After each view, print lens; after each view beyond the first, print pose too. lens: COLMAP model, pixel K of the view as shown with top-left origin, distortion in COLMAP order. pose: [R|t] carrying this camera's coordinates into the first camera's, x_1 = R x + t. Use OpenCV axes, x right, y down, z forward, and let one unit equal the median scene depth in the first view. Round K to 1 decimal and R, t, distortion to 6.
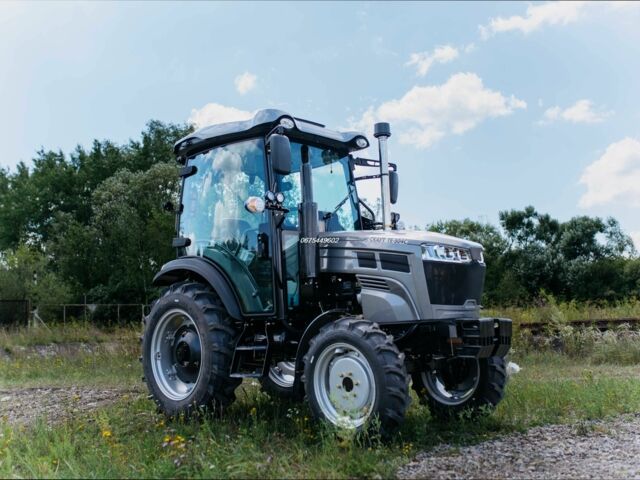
lens RADIAL K [[680.8, 0, 318.0], [0, 680.8, 245.2], [0, 0, 1]] dist [-0.005802, -0.018221]
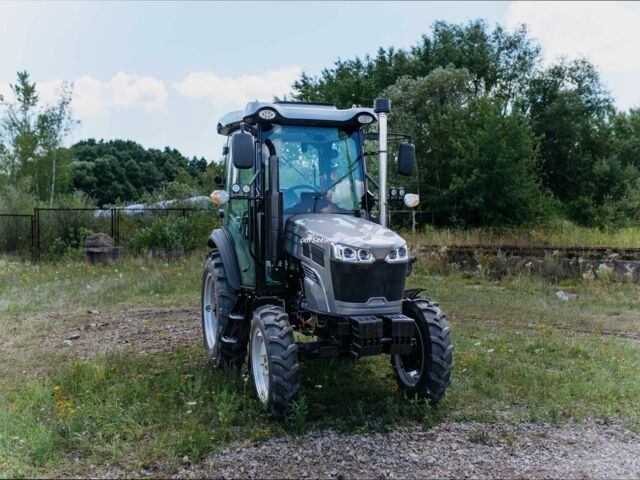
lens RADIAL K [[684.5, 0, 320.0], [0, 684.5, 240.0], [0, 0, 1]] dist [-0.054993, 0.037937]
pose [[0.891381, 0.039564, -0.451525, 0.528795], [0.028458, 0.989332, 0.142870, -0.135031], [0.452361, -0.140201, 0.880746, 0.055253]]
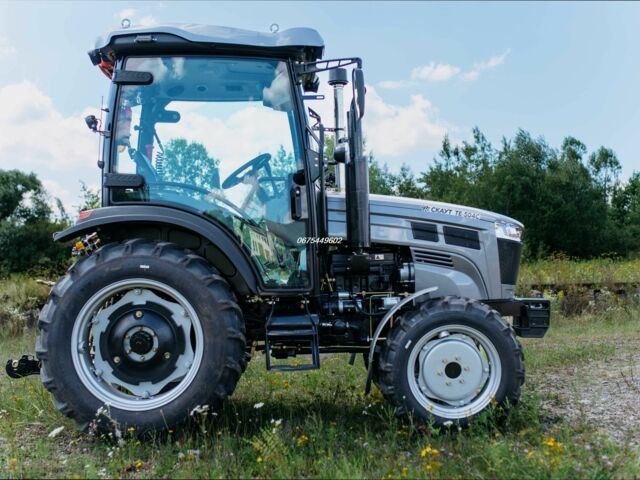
lens RADIAL K [[805.4, 0, 320.0], [0, 805.4, 240.0], [0, 0, 1]] dist [-0.055304, 0.014447]
pose [[0.692389, 0.059535, 0.719064, -0.717216], [-0.093577, 0.995582, 0.007676, 0.033905], [-0.715430, -0.072603, 0.694902, 0.331636]]
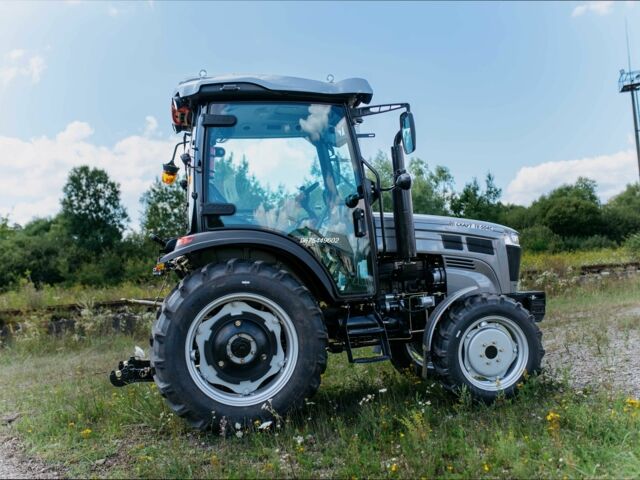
lens RADIAL K [[684.5, 0, 320.0], [0, 684.5, 240.0], [0, 0, 1]] dist [-0.054993, 0.037937]
pose [[0.555897, 0.041361, 0.830222, -0.890490], [-0.051570, 0.998553, -0.015217, 0.041768], [-0.829650, -0.034355, 0.557225, 0.510758]]
